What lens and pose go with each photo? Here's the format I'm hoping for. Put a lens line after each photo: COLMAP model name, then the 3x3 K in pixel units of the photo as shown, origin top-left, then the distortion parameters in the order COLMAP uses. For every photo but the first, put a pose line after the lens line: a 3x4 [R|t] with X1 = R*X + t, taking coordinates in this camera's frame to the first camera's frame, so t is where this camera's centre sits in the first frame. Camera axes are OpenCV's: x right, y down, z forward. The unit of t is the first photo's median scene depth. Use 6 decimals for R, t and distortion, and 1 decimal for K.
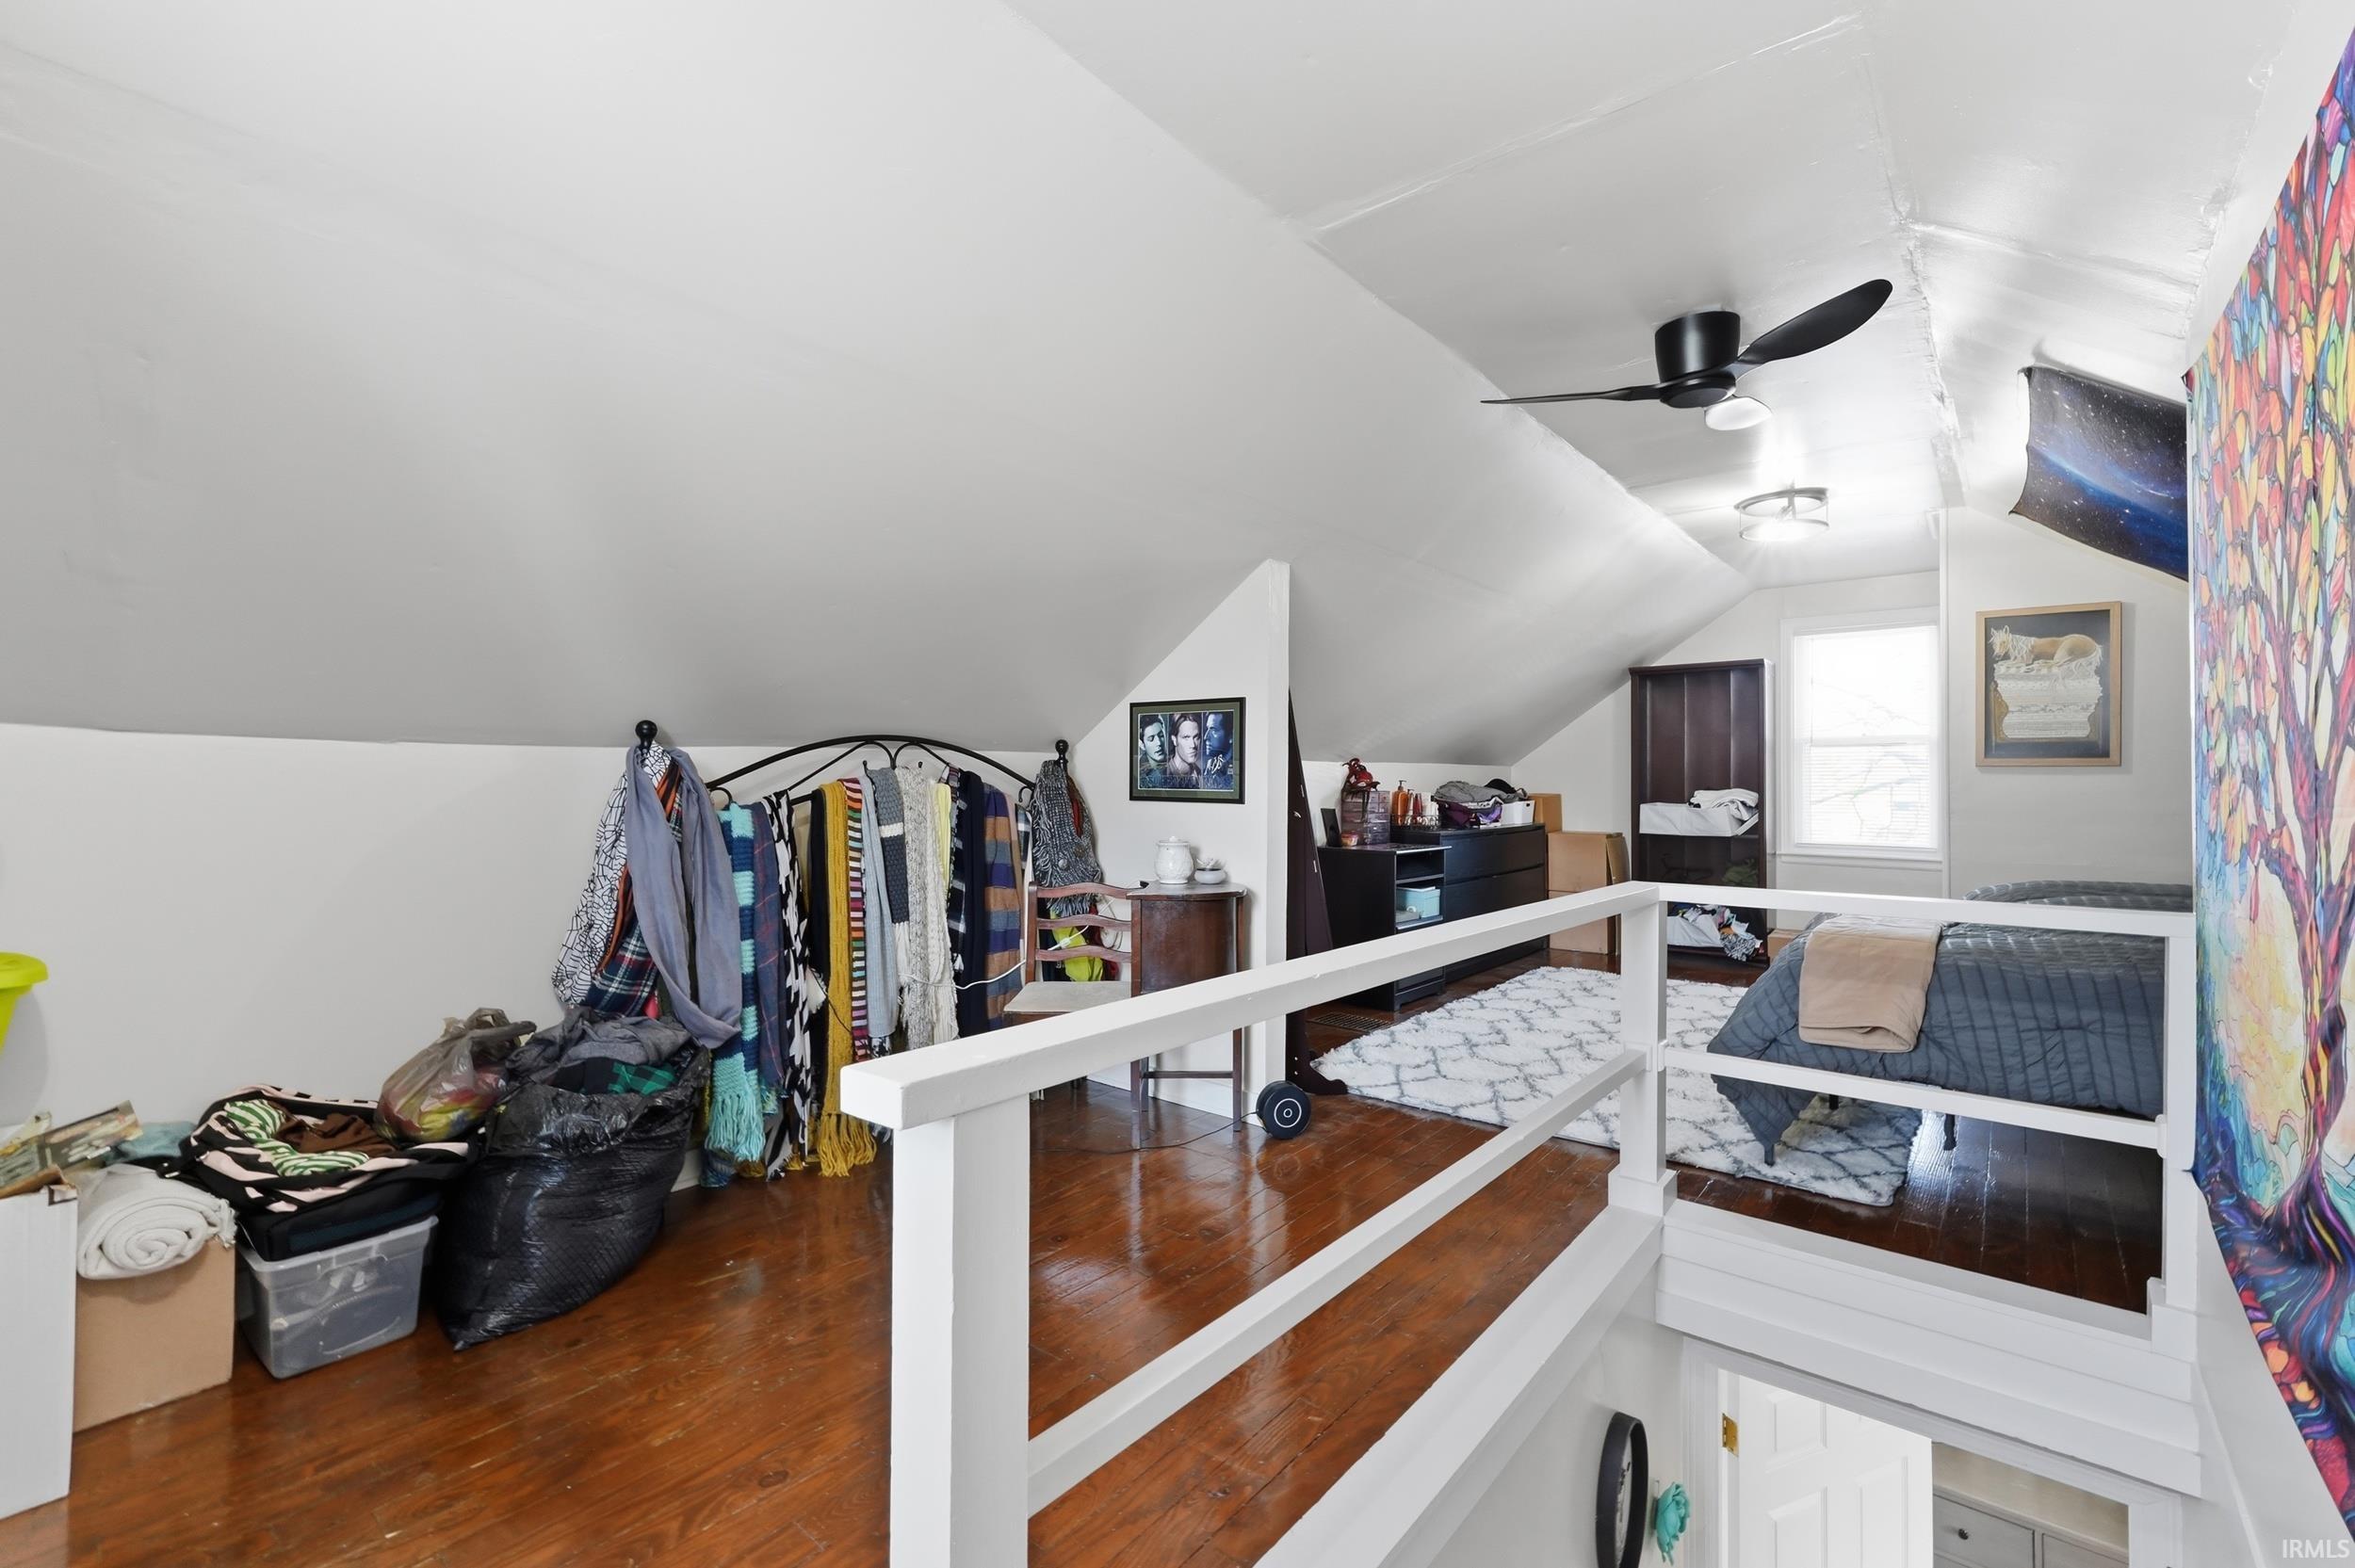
lens RADIAL K [[1020.9, 0, 1185.5], [0, 1020.9, 786.0], [0, 0, 1]] dist [0.000736, -0.000068]
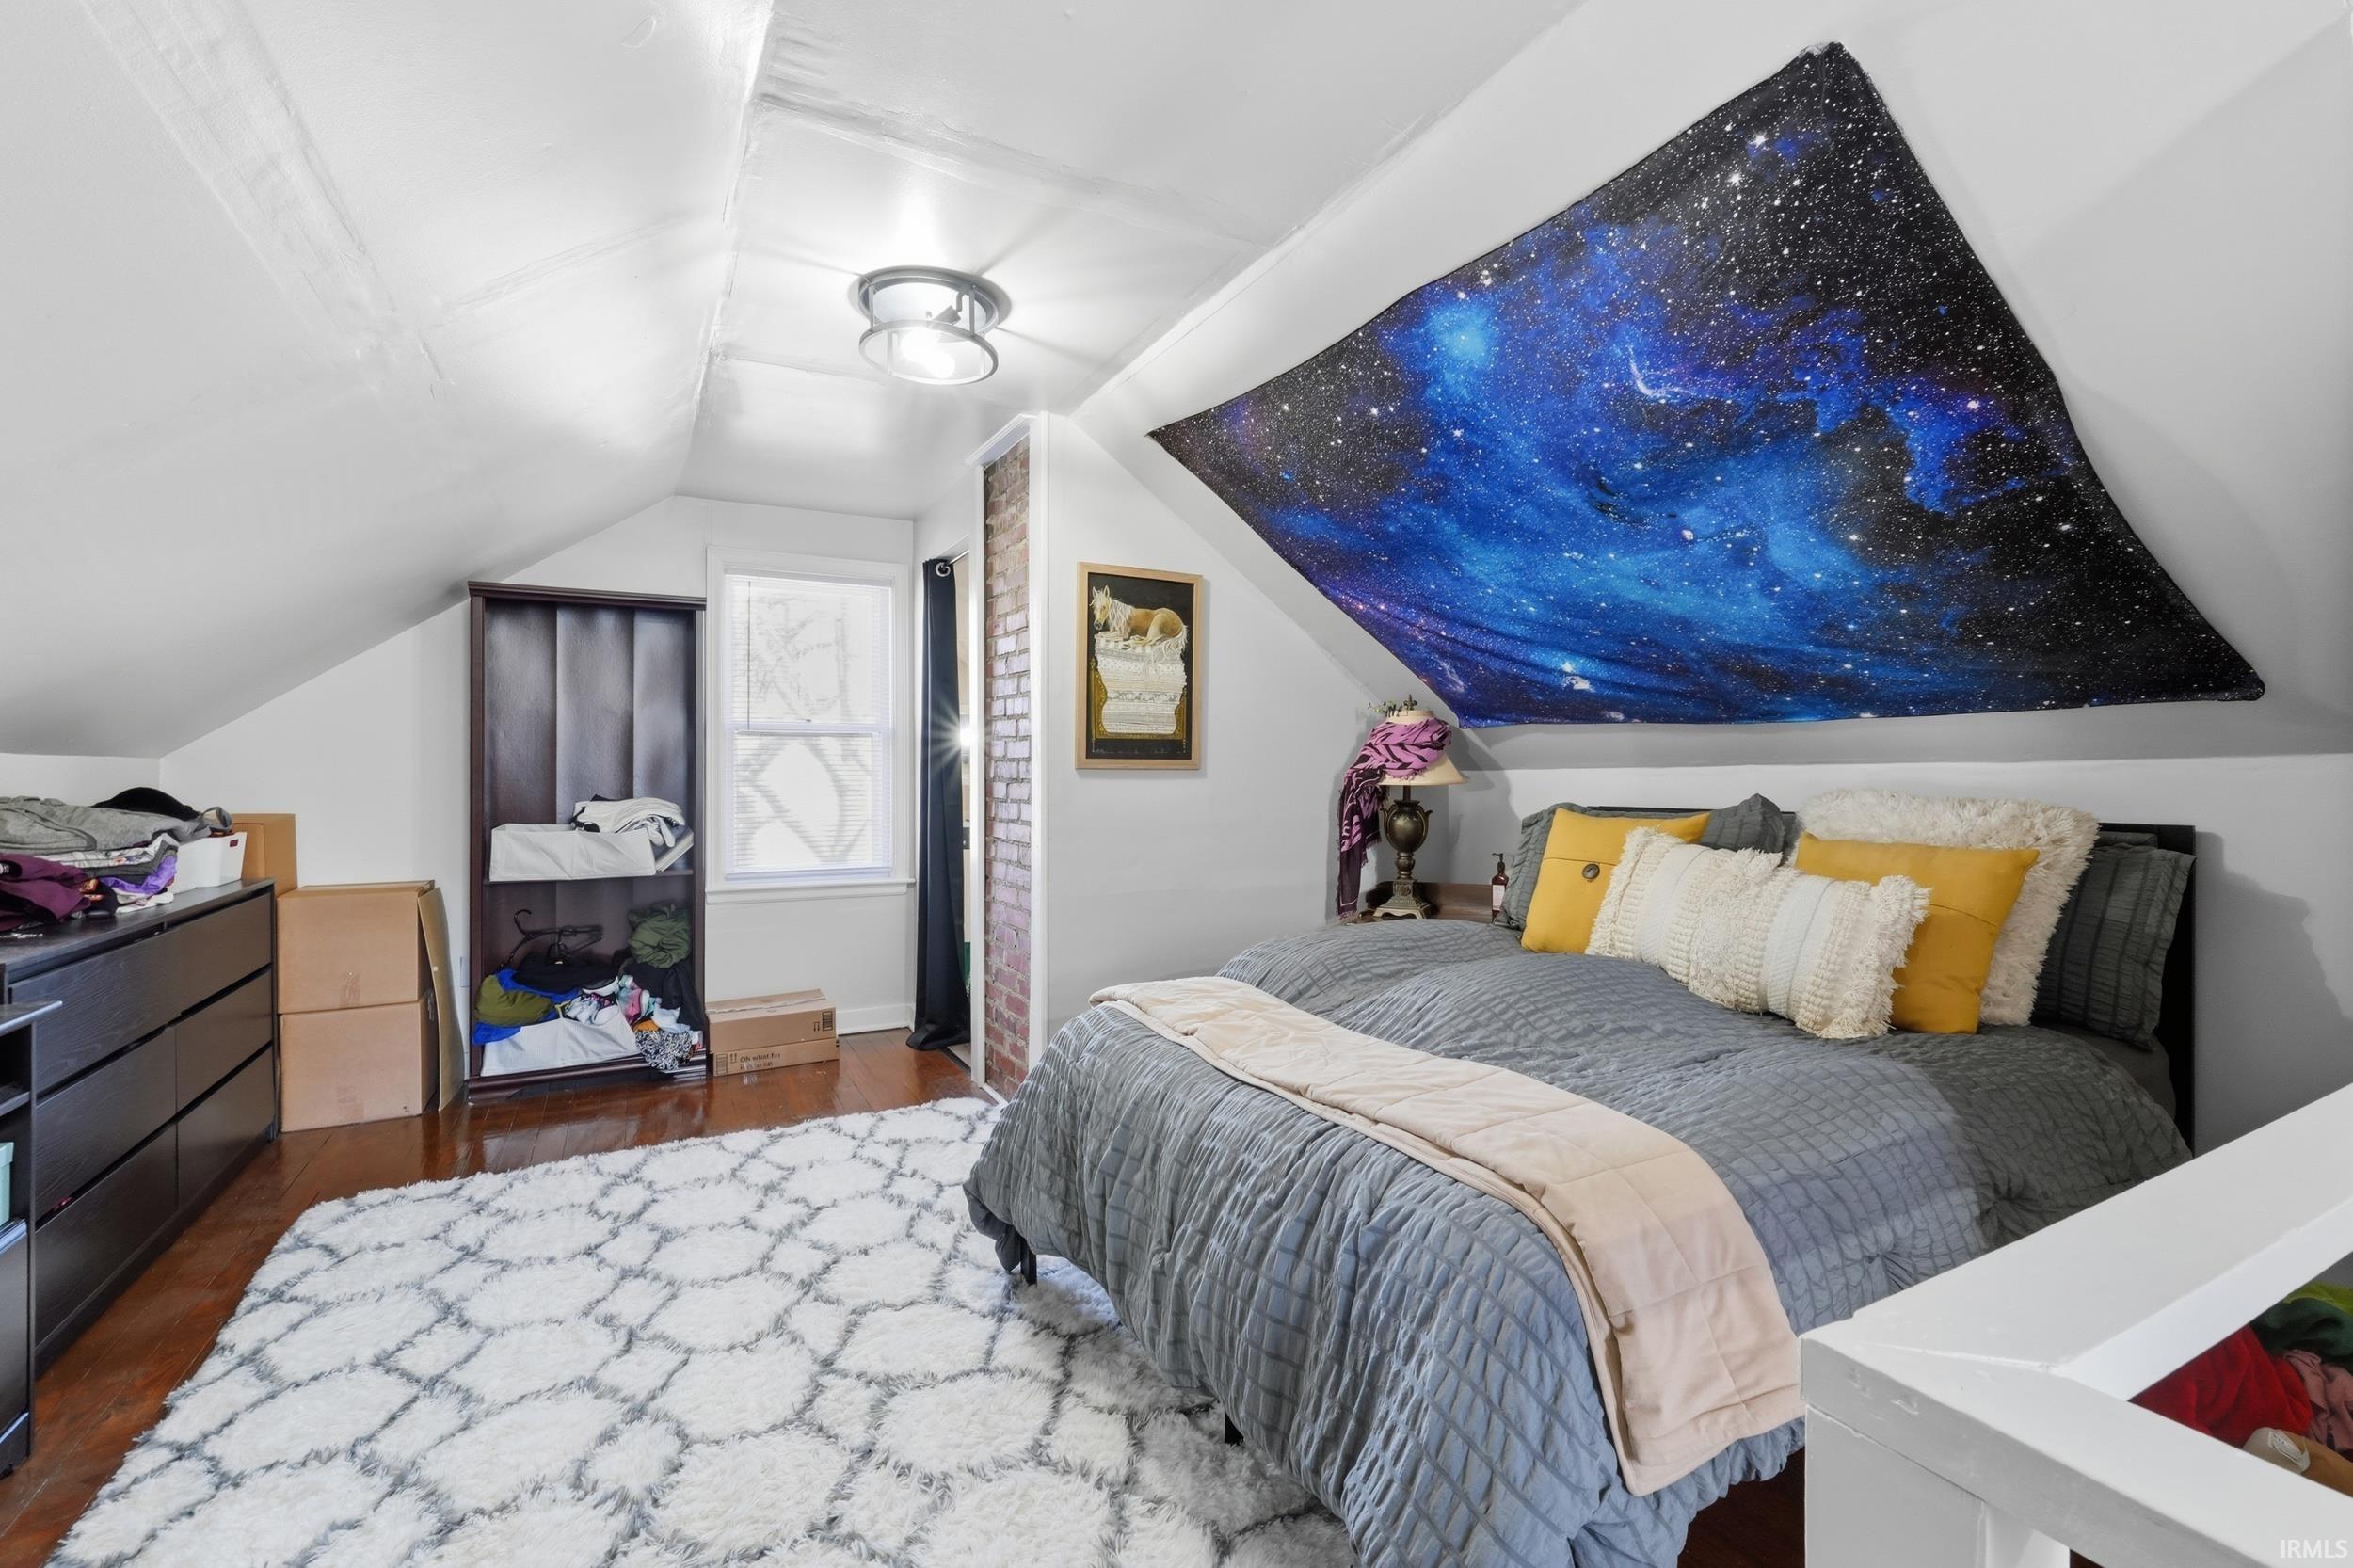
lens RADIAL K [[1020.2, 0, 1184.5], [0, 1020.2, 786.0], [0, 0, 1]] dist [0.000736, -0.000068]
pose [[0.377499, -0.013437, 0.925913, 0.110168], [0.006837, 0.999908, 0.011724, -0.014762], [-0.925985, 0.001905, 0.377556, 0.650287]]
